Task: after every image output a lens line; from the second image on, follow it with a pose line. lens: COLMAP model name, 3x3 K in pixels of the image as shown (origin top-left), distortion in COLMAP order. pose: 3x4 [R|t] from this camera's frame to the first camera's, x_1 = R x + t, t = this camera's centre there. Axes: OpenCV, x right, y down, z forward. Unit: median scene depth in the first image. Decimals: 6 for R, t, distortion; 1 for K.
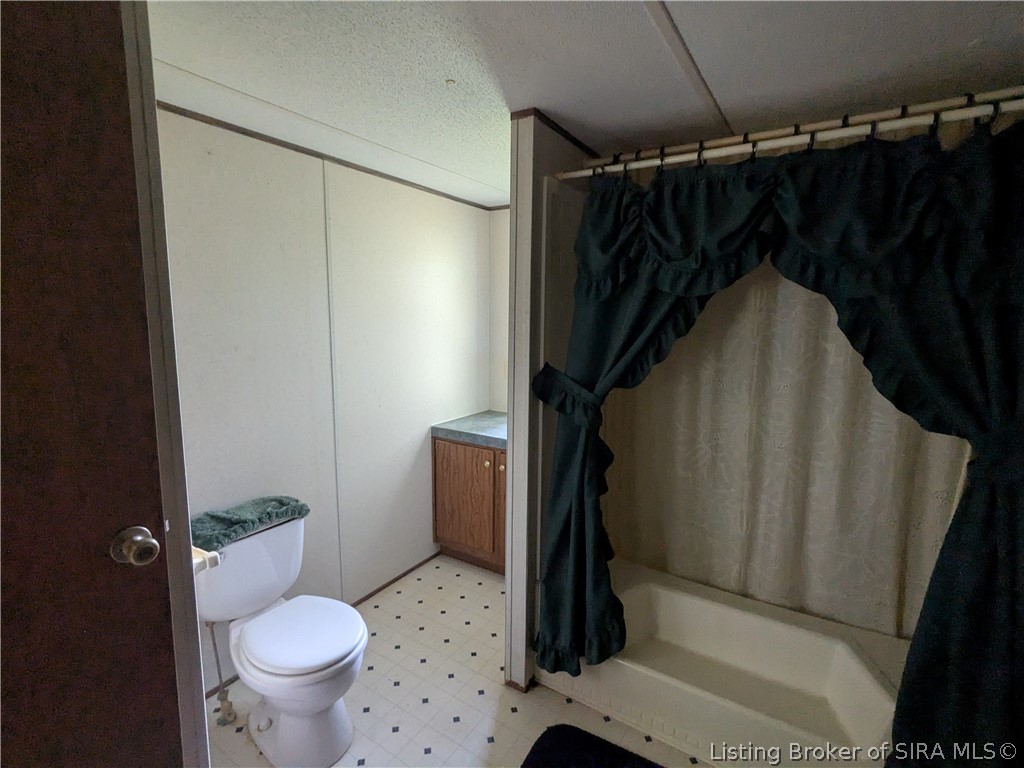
lens RADIAL K [[484.0, 0, 510.4], [0, 484.0, 381.3], [0, 0, 1]] dist [-0.001384, -0.002263]
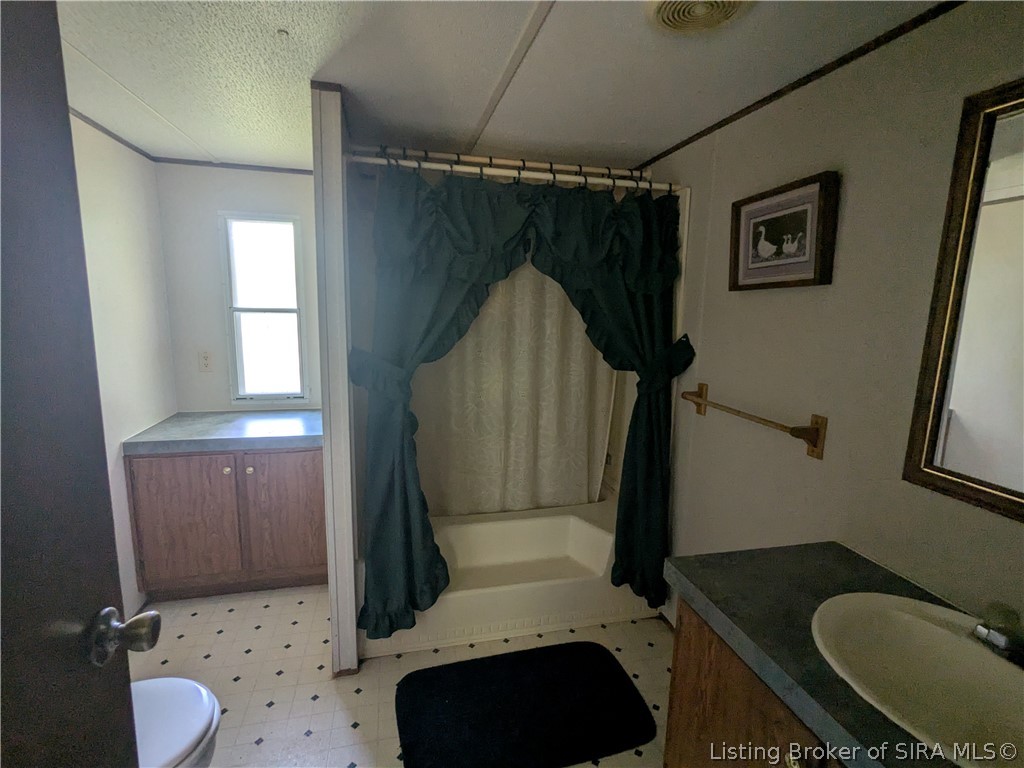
lens RADIAL K [[484.0, 0, 506.6], [0, 484.0, 382.8], [0, 0, 1]] dist [-0.001384, -0.002263]
pose [[0.686864, -0.114623, 0.717691, -0.445402], [0.084970, 0.993378, 0.077333, -0.011104], [-0.721802, 0.007865, 0.692055, 0.076972]]
